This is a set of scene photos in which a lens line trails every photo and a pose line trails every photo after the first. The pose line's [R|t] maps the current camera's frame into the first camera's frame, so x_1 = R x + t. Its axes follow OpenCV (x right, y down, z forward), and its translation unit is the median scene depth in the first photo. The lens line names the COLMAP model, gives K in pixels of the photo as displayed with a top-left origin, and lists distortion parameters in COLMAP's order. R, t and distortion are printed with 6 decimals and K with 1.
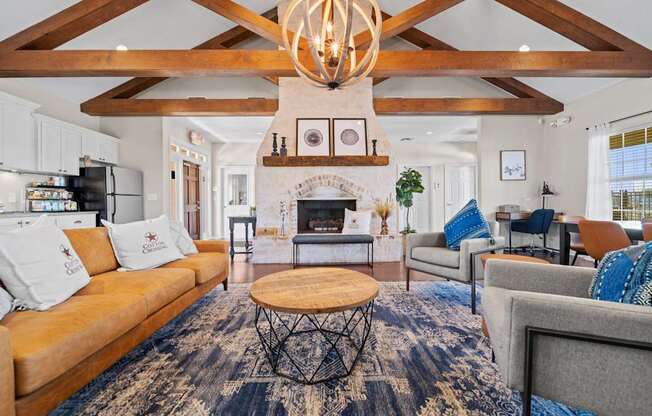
lens RADIAL K [[262.0, 0, 331.3], [0, 262.0, 207.0], [0, 0, 1]] dist [-0.000388, -0.000546]
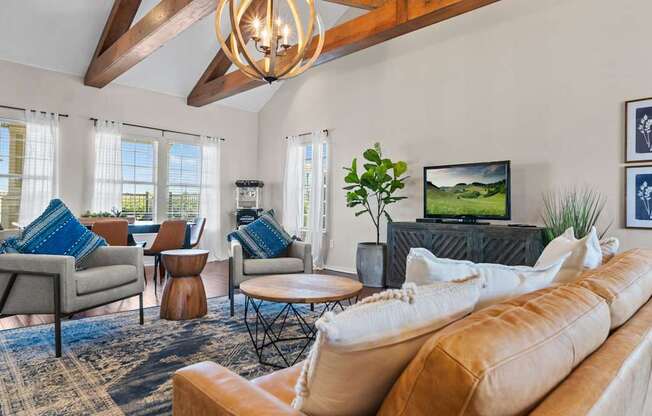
lens RADIAL K [[404.4, 0, 328.9], [0, 404.4, 199.8], [0, 0, 1]] dist [-0.000968, -0.000494]
pose [[-0.678830, 0.010721, 0.734218, -1.202801], [0.002518, 0.999922, -0.012272, -0.022553], [-0.734291, -0.006482, -0.678803, 1.834897]]
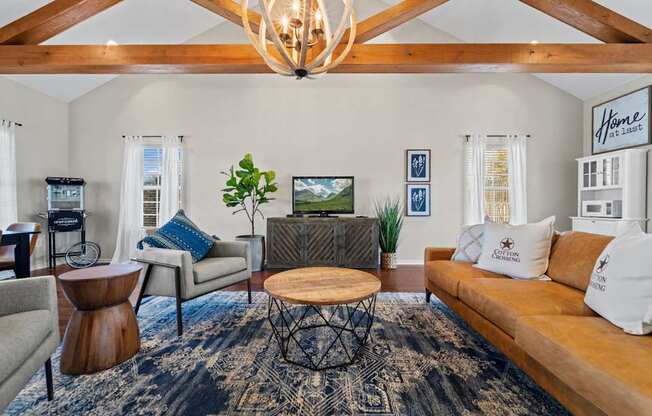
lens RADIAL K [[262.0, 0, 331.3], [0, 262.0, 207.0], [0, 0, 1]] dist [-0.000388, -0.000546]
pose [[-0.999491, 0.006251, 0.031270, -0.122240], [0.006684, 0.999883, 0.013765, -0.027355], [-0.031180, 0.013967, -0.999416, 1.907444]]
